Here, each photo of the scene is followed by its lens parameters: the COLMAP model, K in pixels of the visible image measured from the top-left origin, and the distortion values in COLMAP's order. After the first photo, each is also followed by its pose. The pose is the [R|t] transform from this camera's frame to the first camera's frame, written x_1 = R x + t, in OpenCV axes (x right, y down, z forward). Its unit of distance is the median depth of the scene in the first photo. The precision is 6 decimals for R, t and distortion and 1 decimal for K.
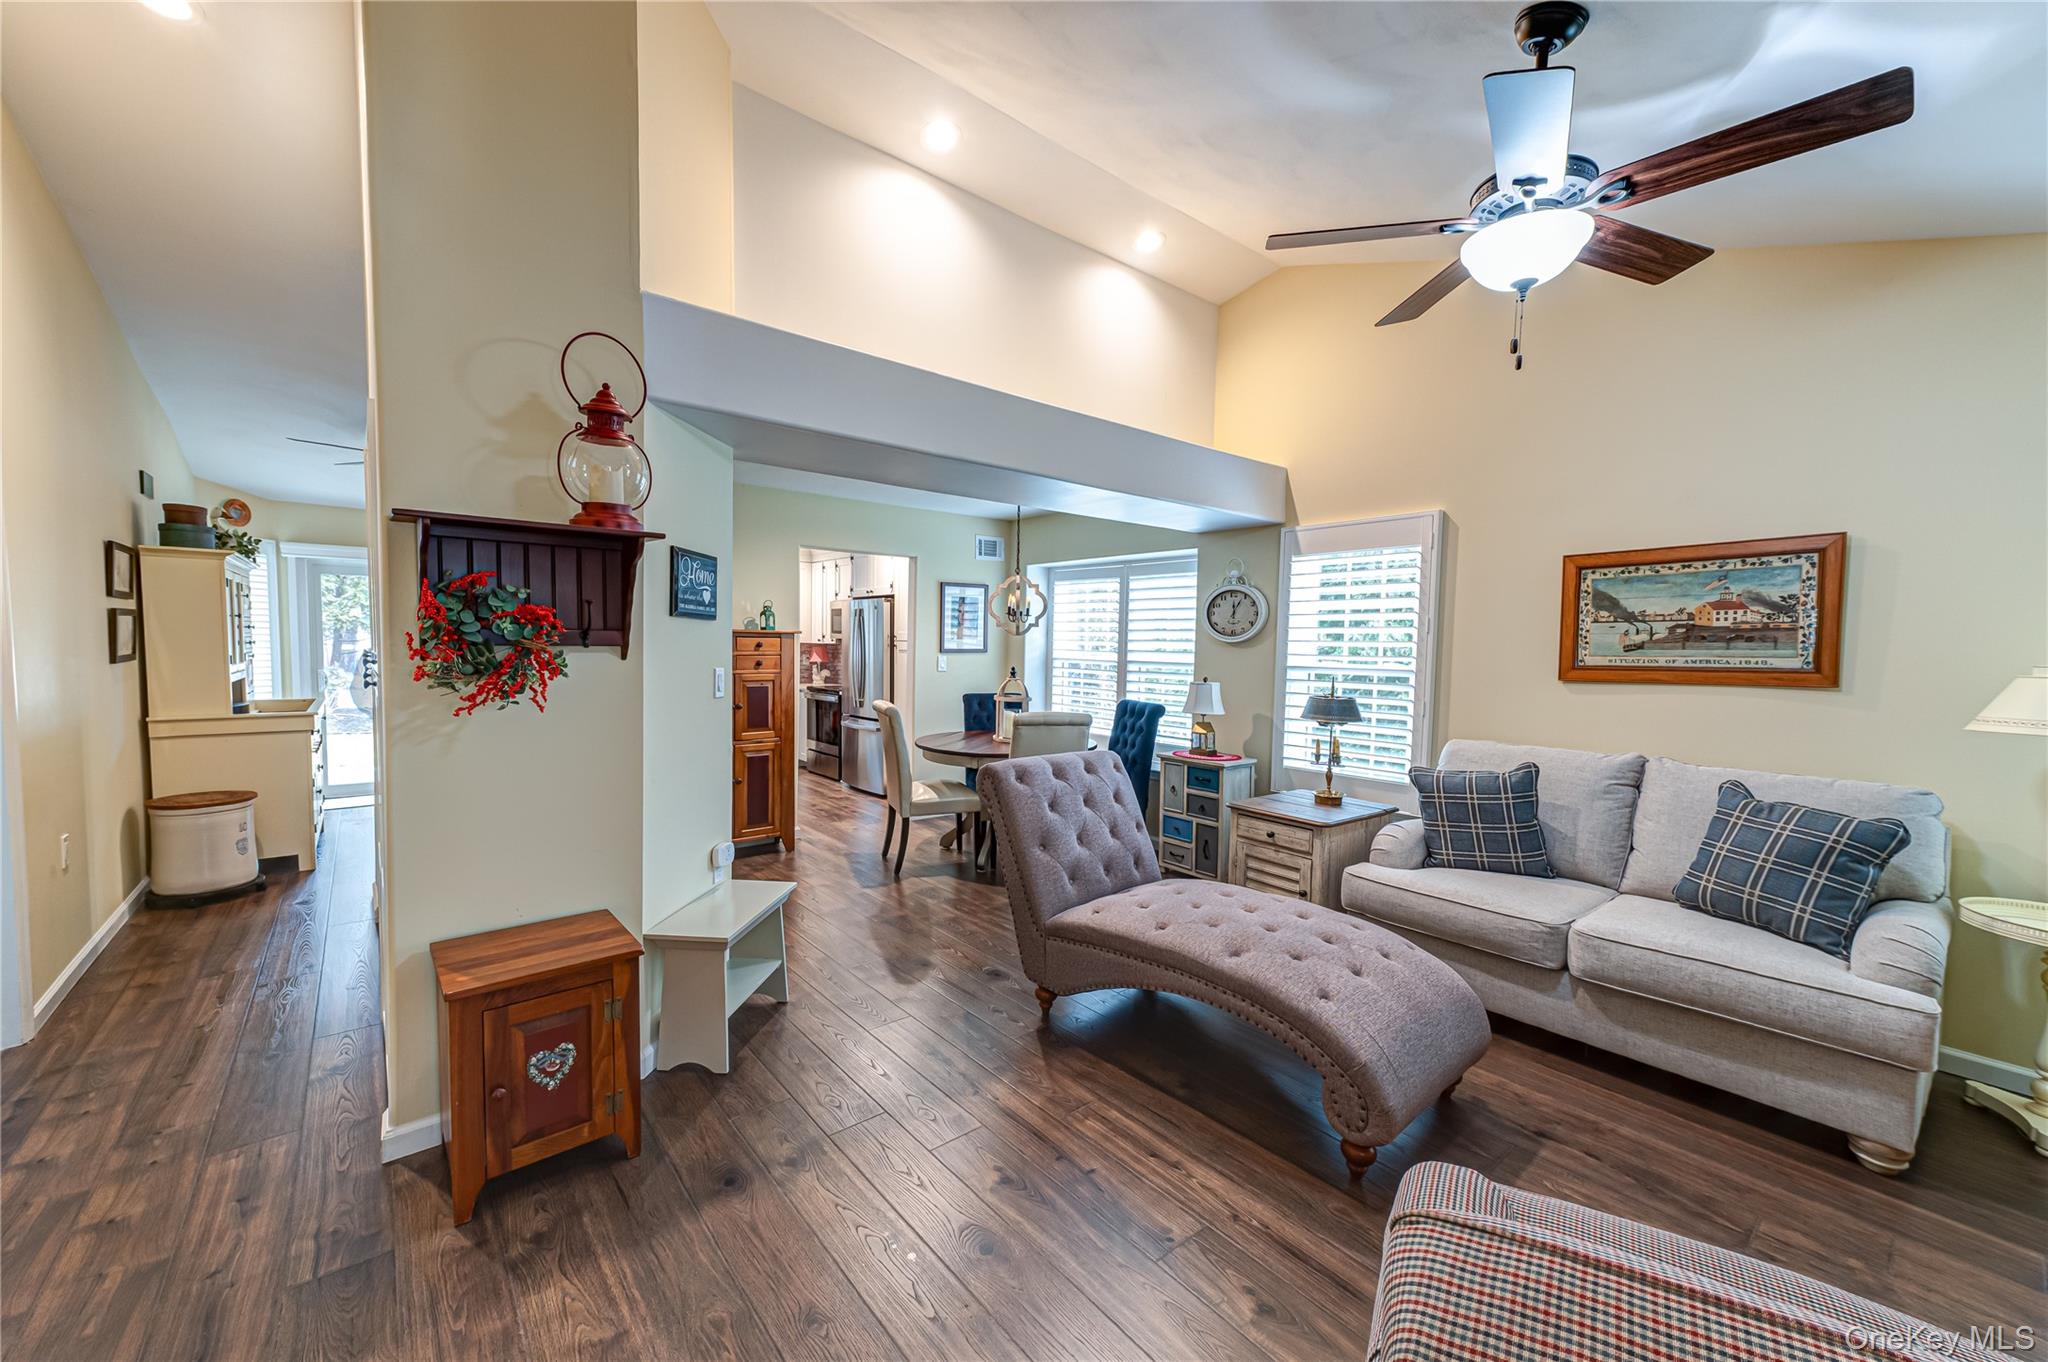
lens RADIAL K [[793.1, 0, 1035.1], [0, 793.1, 684.1], [0, 0, 1]] dist [0.014106, -0.000104]
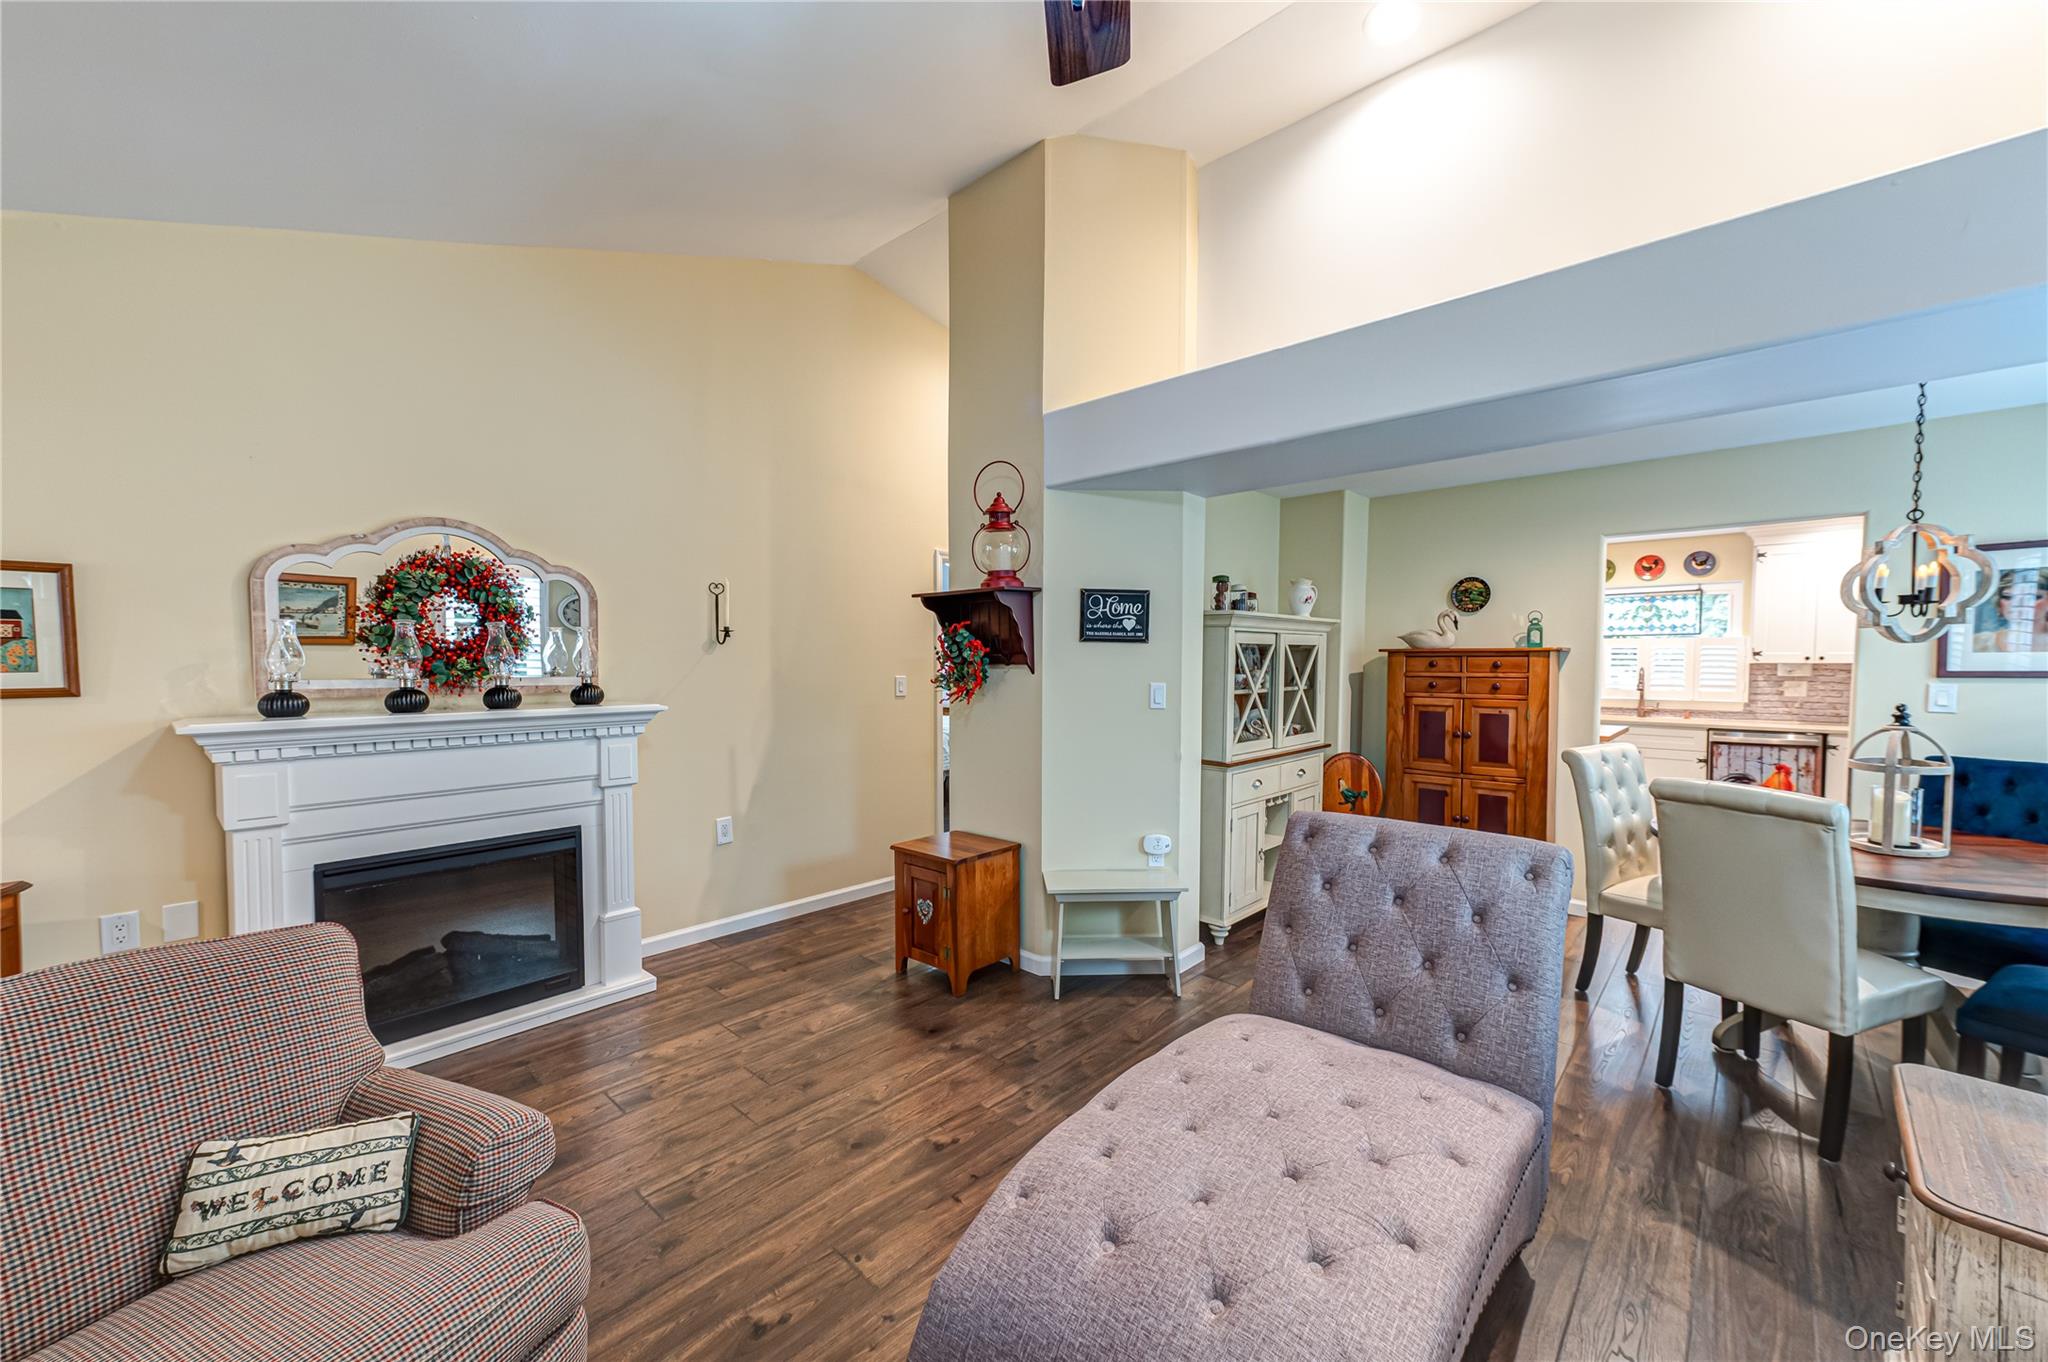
lens RADIAL K [[789.3, 0, 1027.2], [0, 789.3, 688.6], [0, 0, 1]] dist [0.017503, -0.000296]
pose [[0.125662, 0.022187, -0.991825, 0.536202], [-0.049704, 0.998635, 0.016042, -0.016112], [0.990827, 0.047281, 0.126593, 0.485898]]
